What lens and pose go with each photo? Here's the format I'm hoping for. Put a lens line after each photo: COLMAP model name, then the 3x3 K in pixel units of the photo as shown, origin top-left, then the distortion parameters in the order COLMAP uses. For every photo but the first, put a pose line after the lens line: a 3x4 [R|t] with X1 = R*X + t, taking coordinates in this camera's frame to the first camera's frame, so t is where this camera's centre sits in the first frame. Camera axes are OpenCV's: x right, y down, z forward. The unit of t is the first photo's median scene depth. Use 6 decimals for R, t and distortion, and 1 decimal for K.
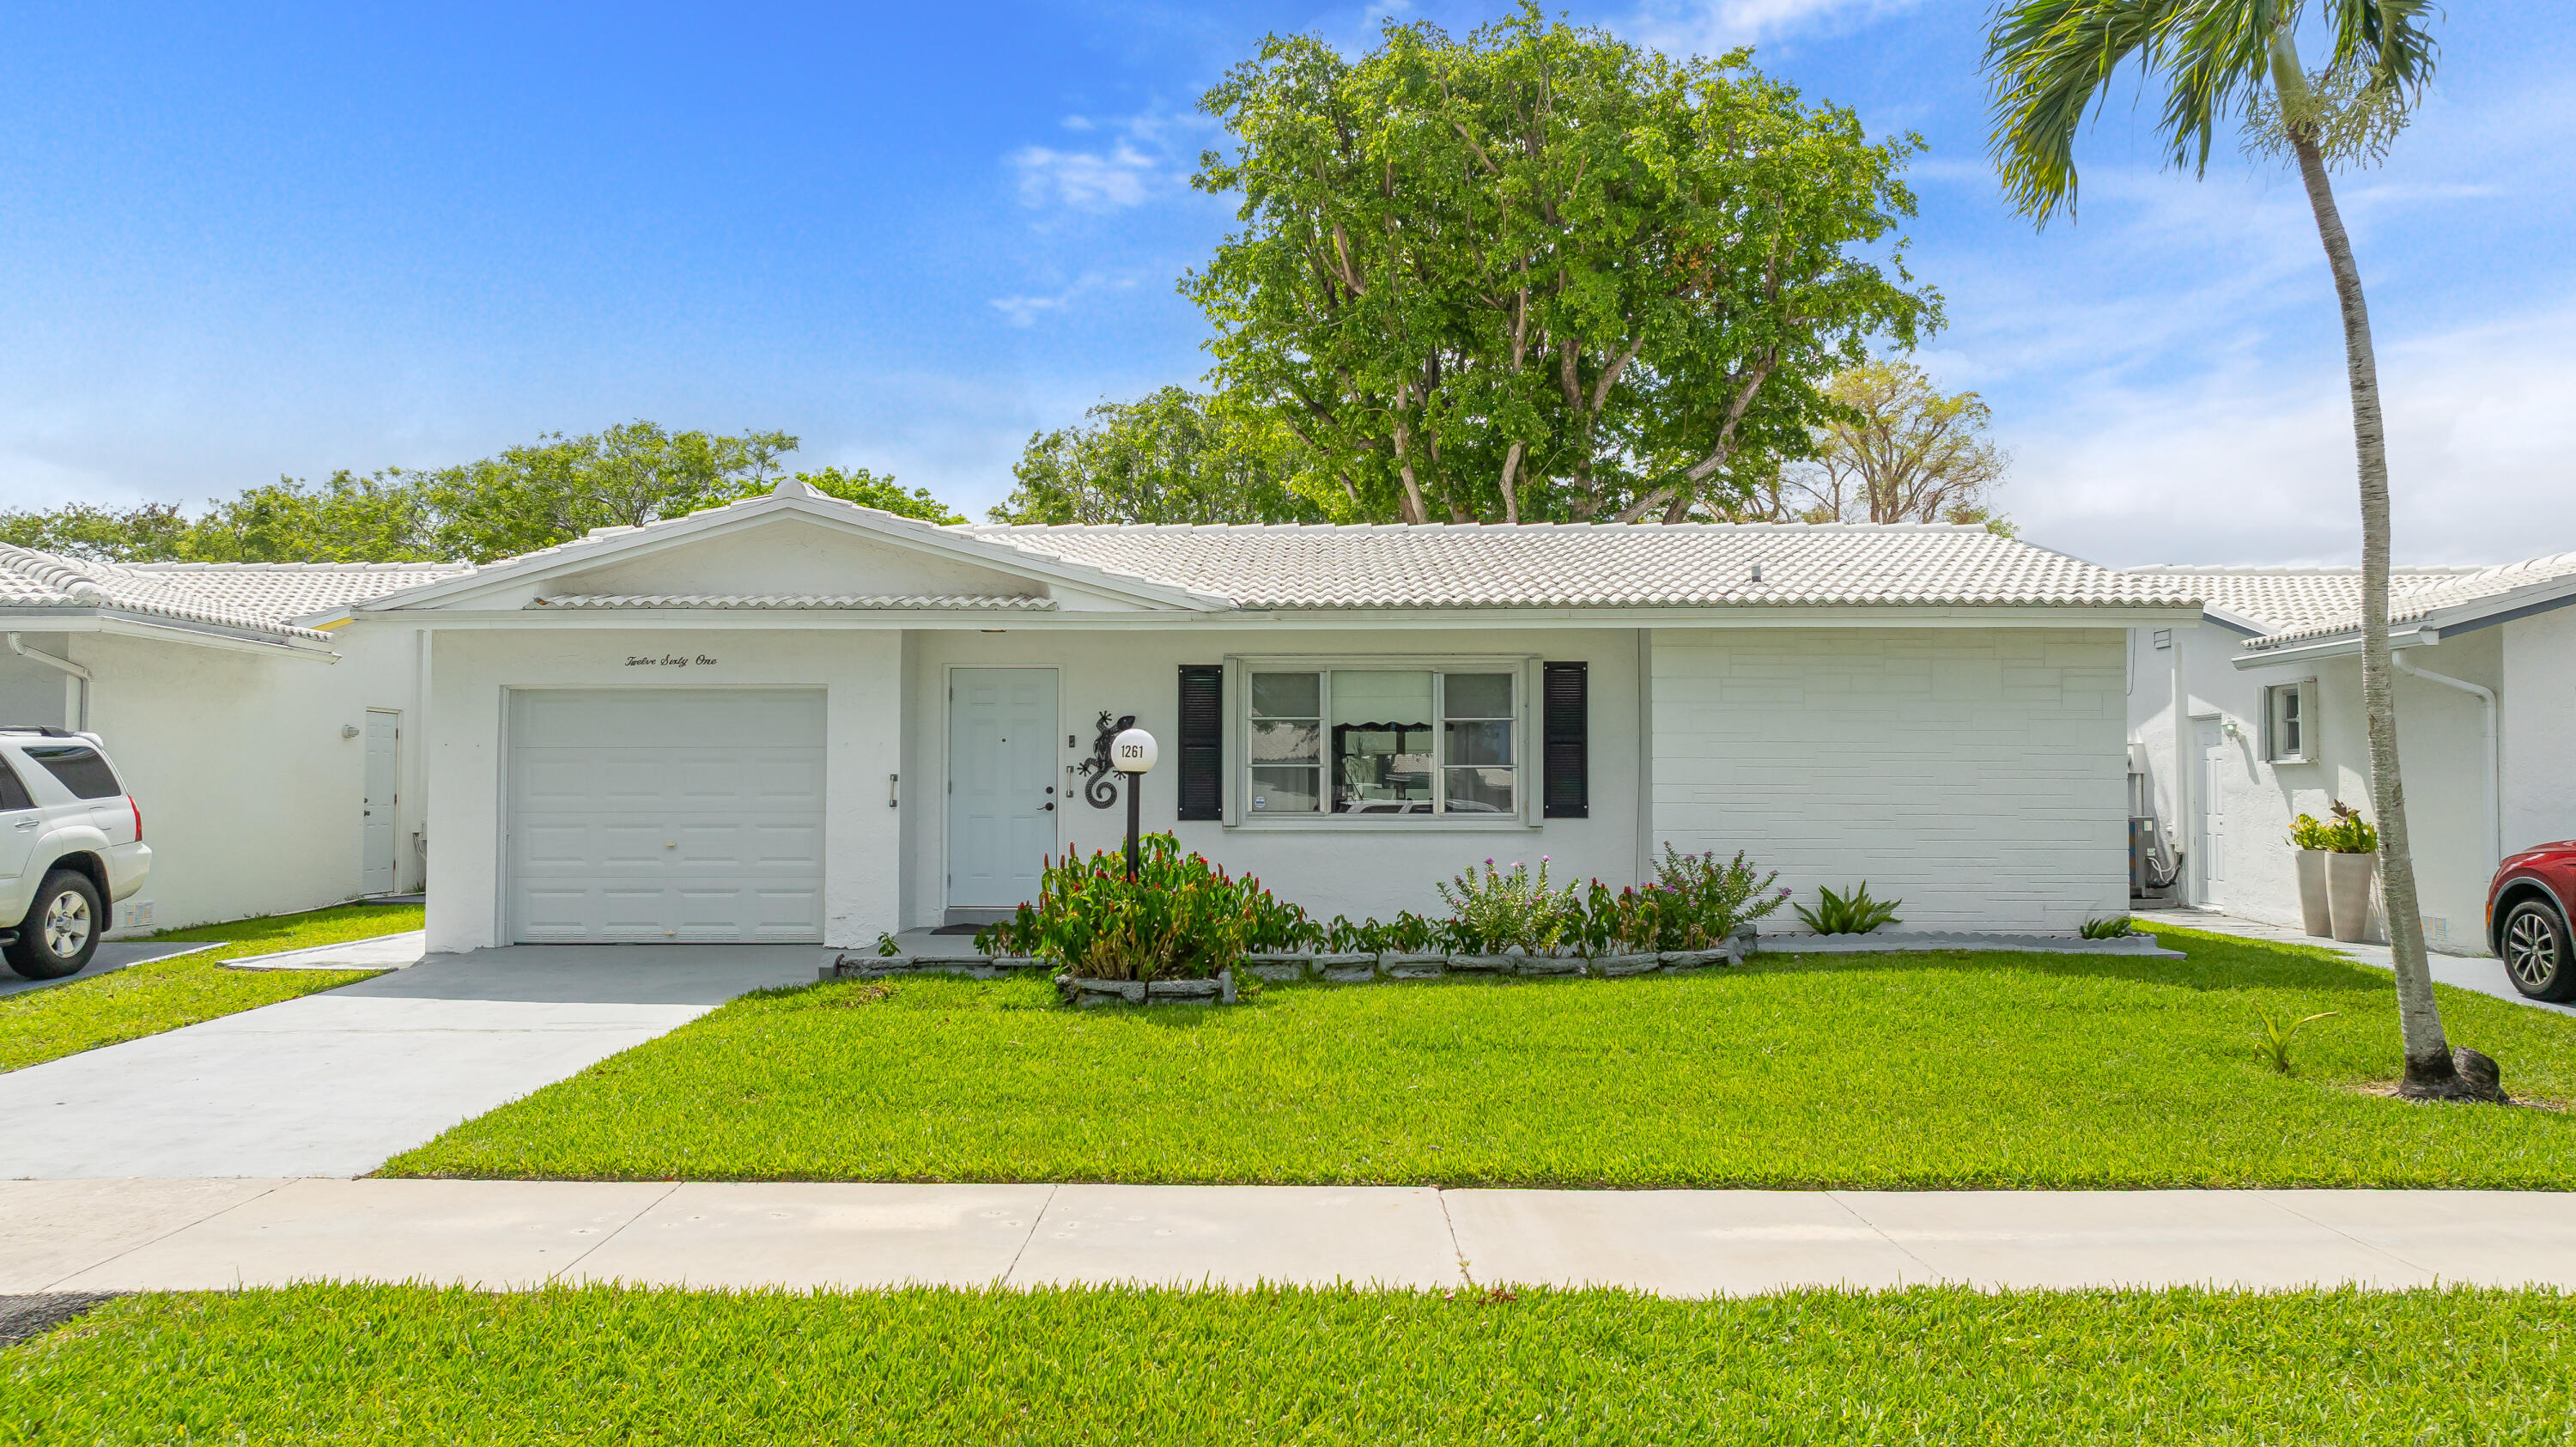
lens RADIAL K [[1858.8, 0, 1316.8], [0, 1858.8, 732.5], [0, 0, 1]] dist [-0.020392, 0.004492]
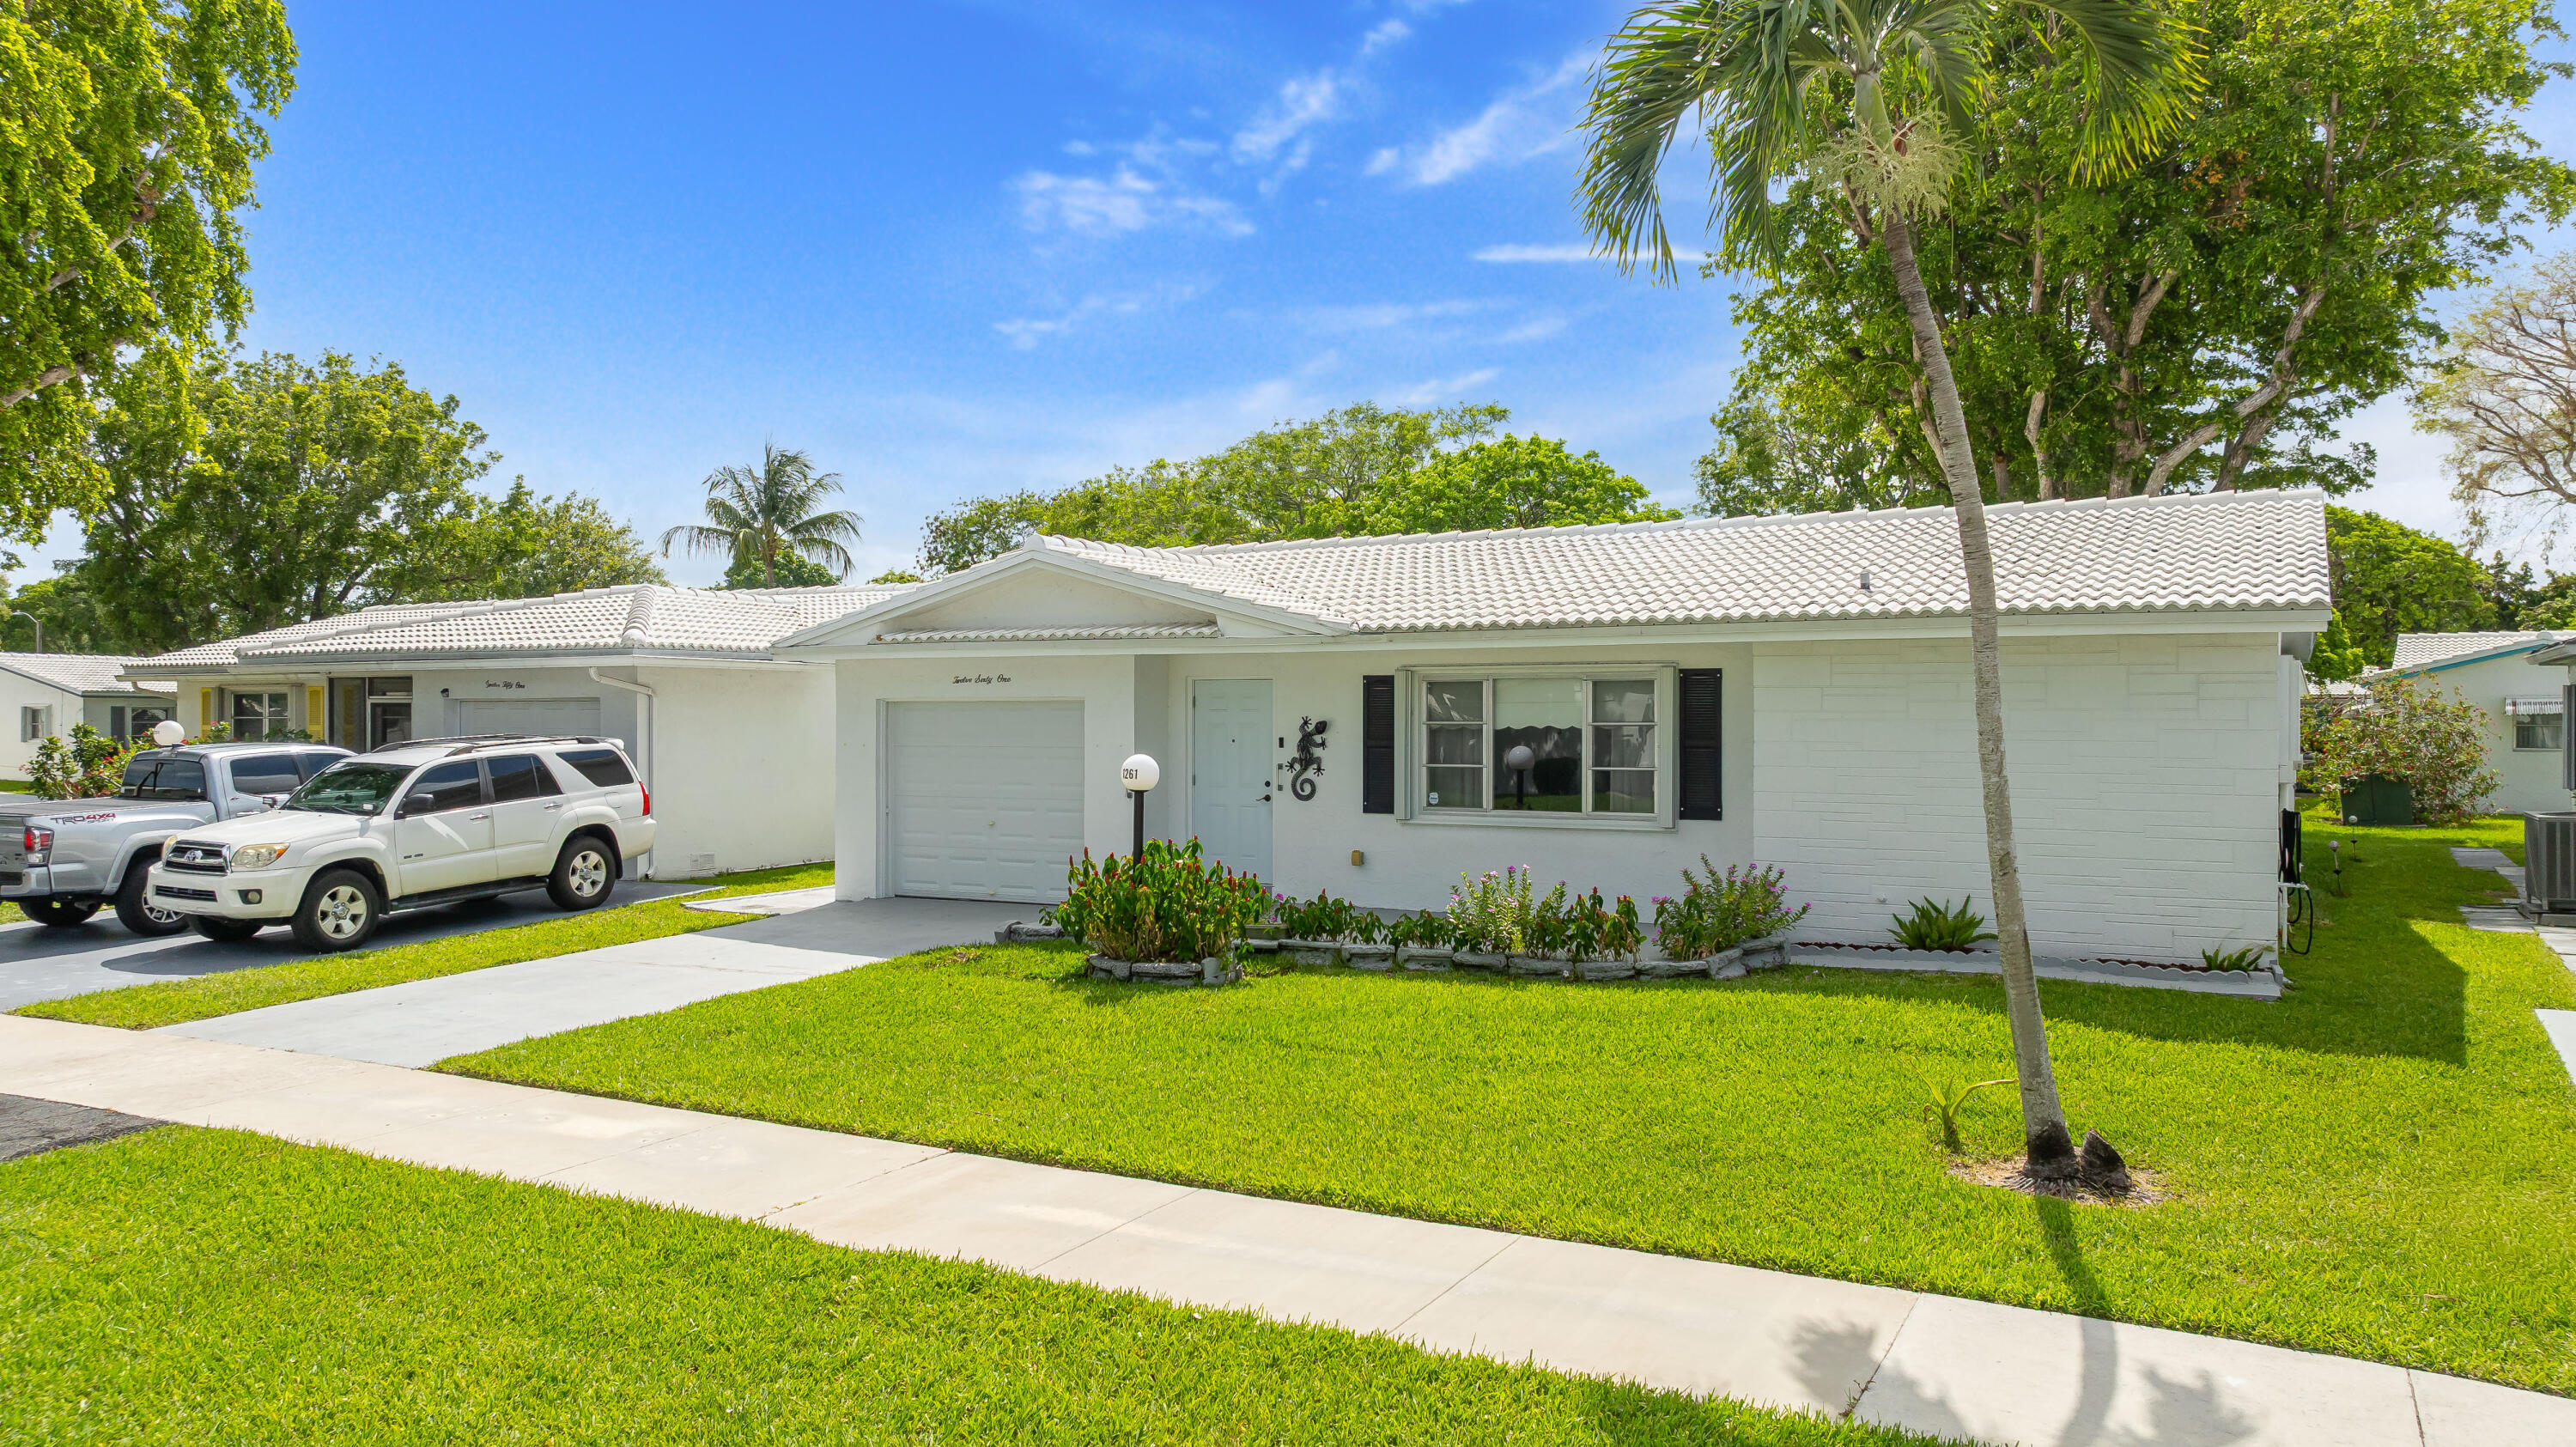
lens RADIAL K [[1858.8, 0, 1316.8], [0, 1858.8, 732.5], [0, 0, 1]] dist [-0.020392, 0.004492]
pose [[0.882372, 0.004496, -0.470531, 0.450360], [0.015818, 0.999106, 0.039209, -0.048492], [0.470287, -0.042040, 0.881512, -0.011527]]
